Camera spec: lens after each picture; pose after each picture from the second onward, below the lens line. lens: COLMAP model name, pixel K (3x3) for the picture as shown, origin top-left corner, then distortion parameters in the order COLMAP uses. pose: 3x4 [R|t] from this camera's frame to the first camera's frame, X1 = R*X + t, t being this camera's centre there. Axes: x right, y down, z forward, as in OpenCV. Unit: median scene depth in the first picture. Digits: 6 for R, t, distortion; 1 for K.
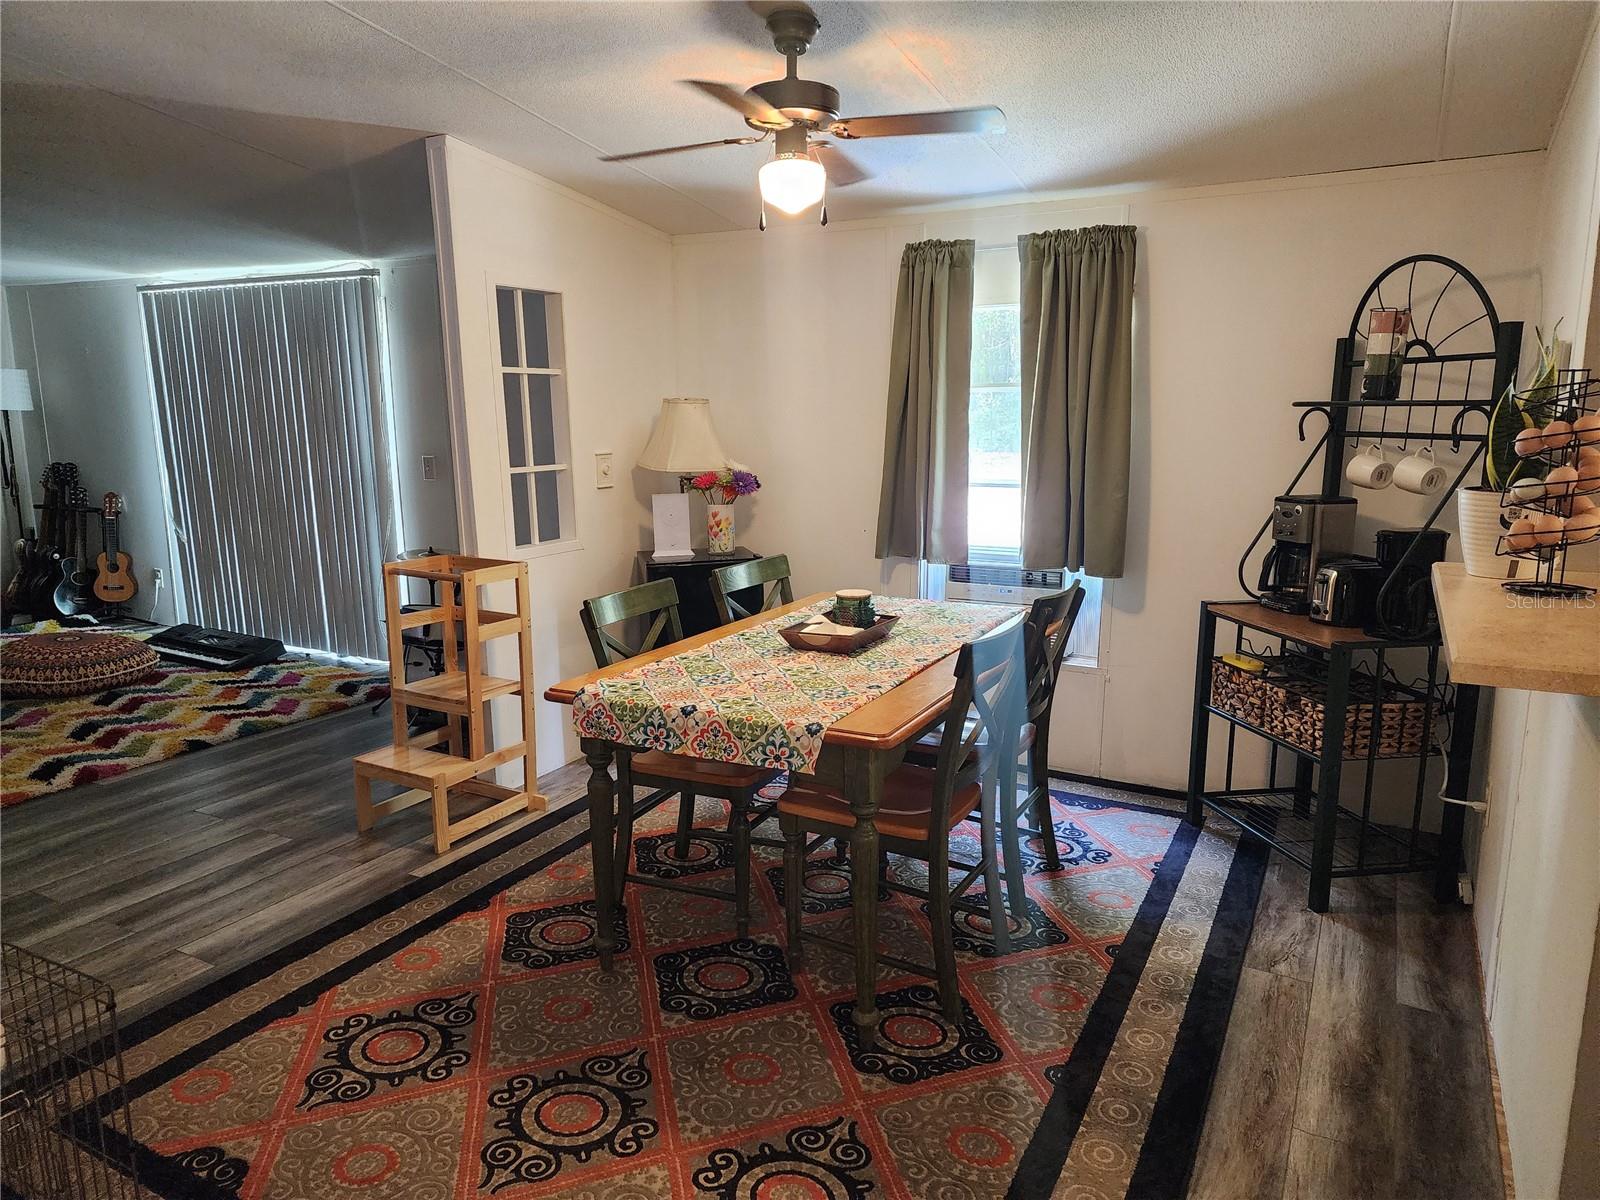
lens RADIAL K [[1073.1, 0, 800.0], [0, 1073.1, 600.0], [0, 0, 1]] dist [0.082101, -0.072857]
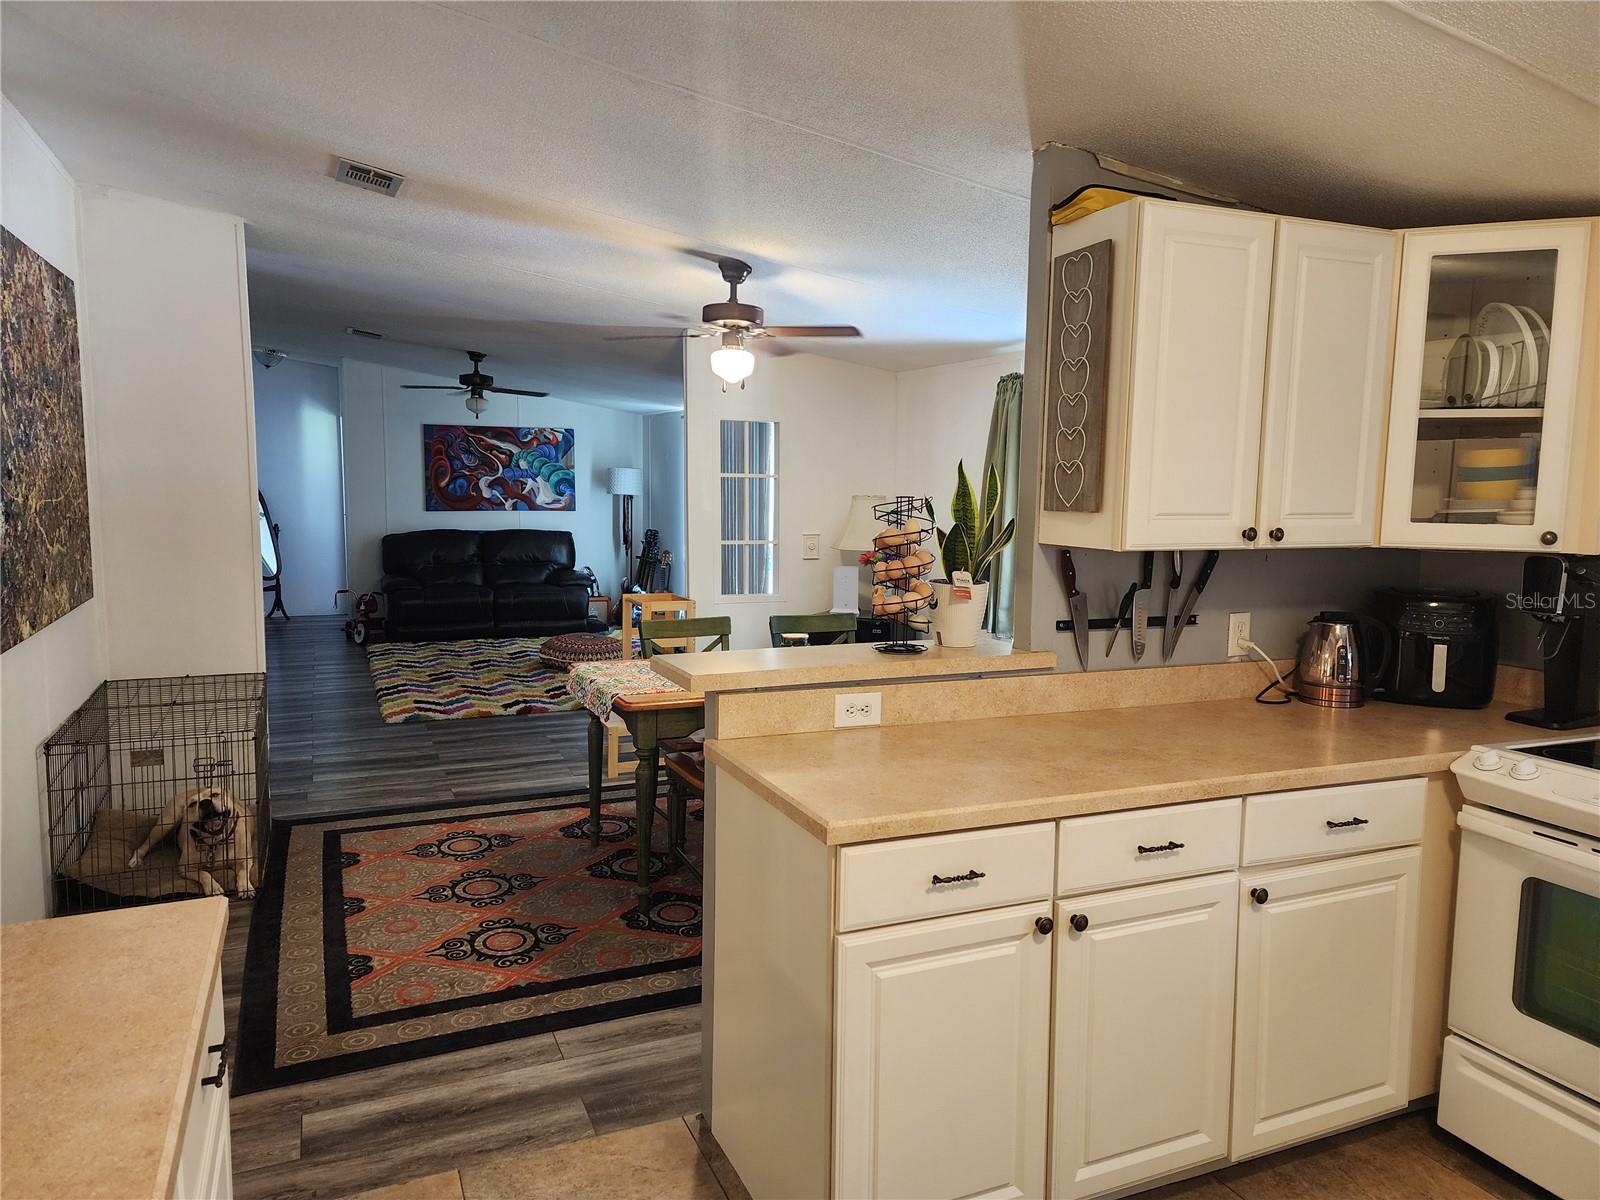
lens RADIAL K [[1073.1, 0, 800.0], [0, 1073.1, 600.0], [0, 0, 1]] dist [0.082101, -0.072857]
pose [[0.795700, 0.083647, -0.599887, 0.572432], [-0.130672, 0.990802, -0.035171, -0.003619], [0.591427, 0.106374, 0.799311, -0.081377]]
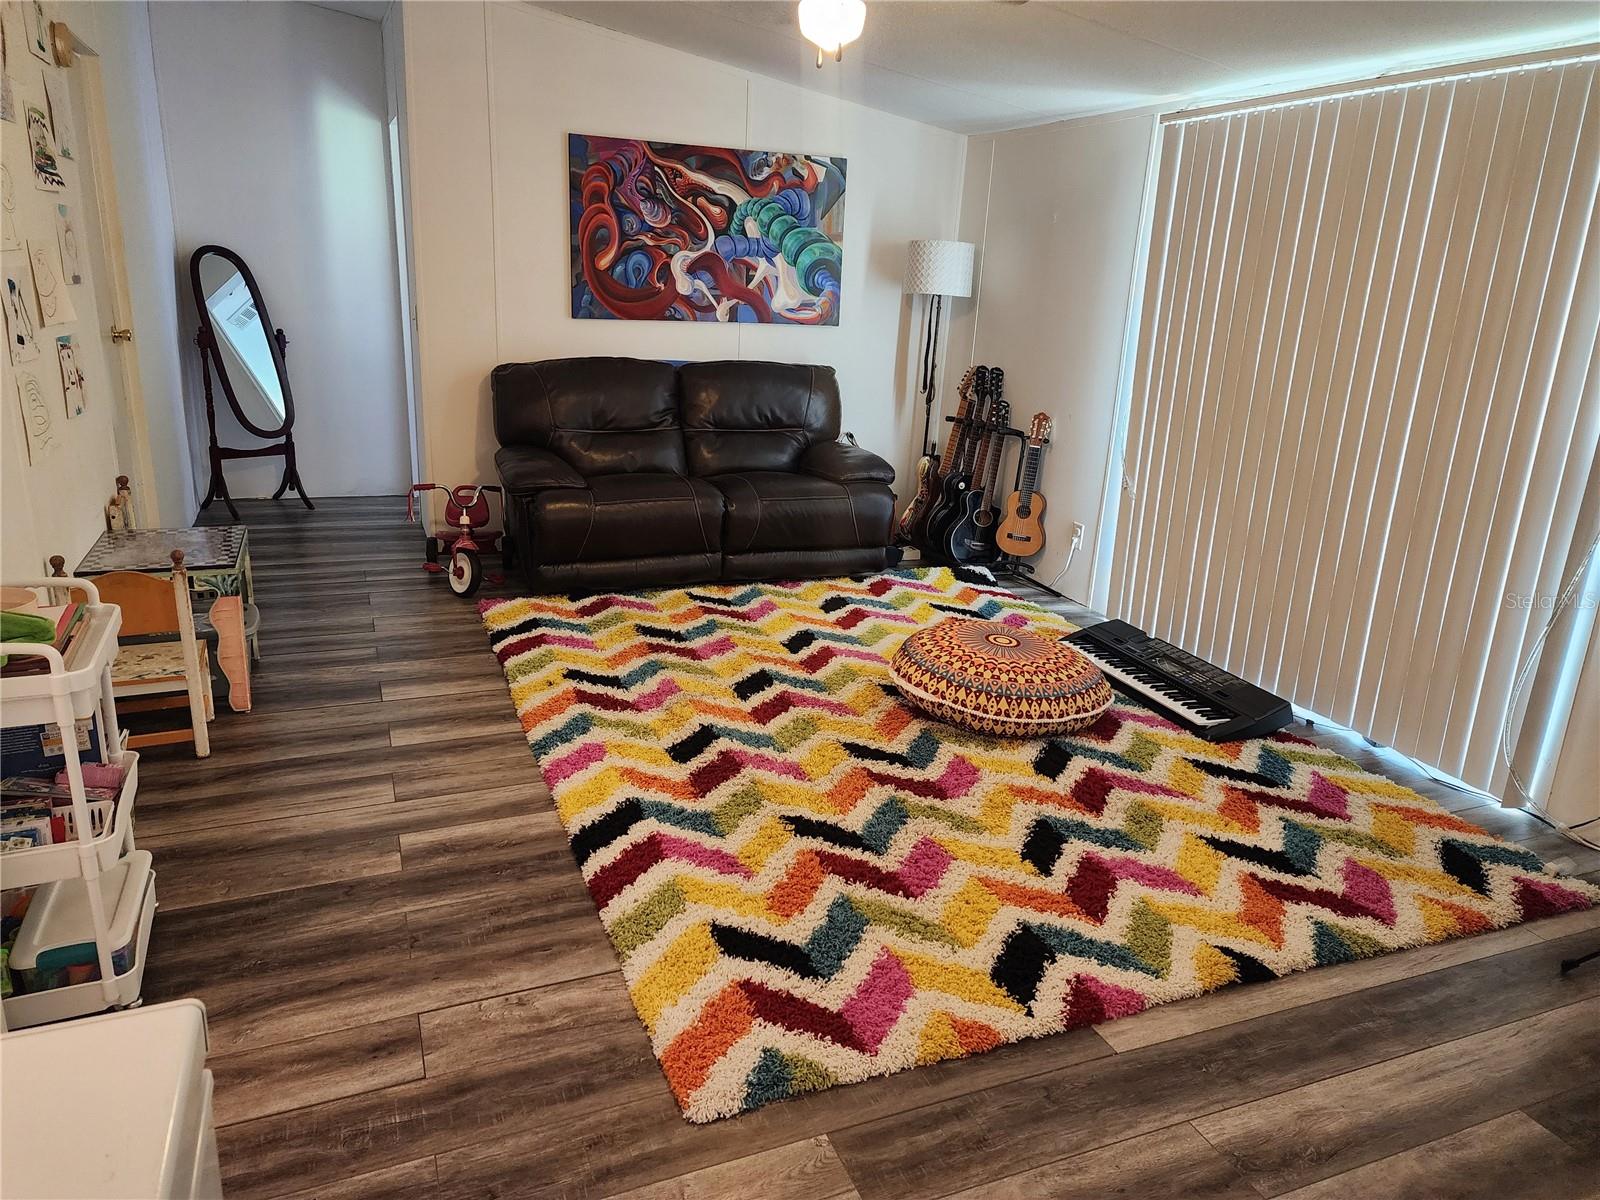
lens RADIAL K [[1073.1, 0, 800.0], [0, 1073.1, 600.0], [0, 0, 1]] dist [0.082101, -0.072857]
pose [[0.784767, 0.216436, -0.580772, -0.420971], [-0.164860, 0.976183, 0.141027, -0.069883], [0.597463, -0.014927, 0.801758, 0.425648]]
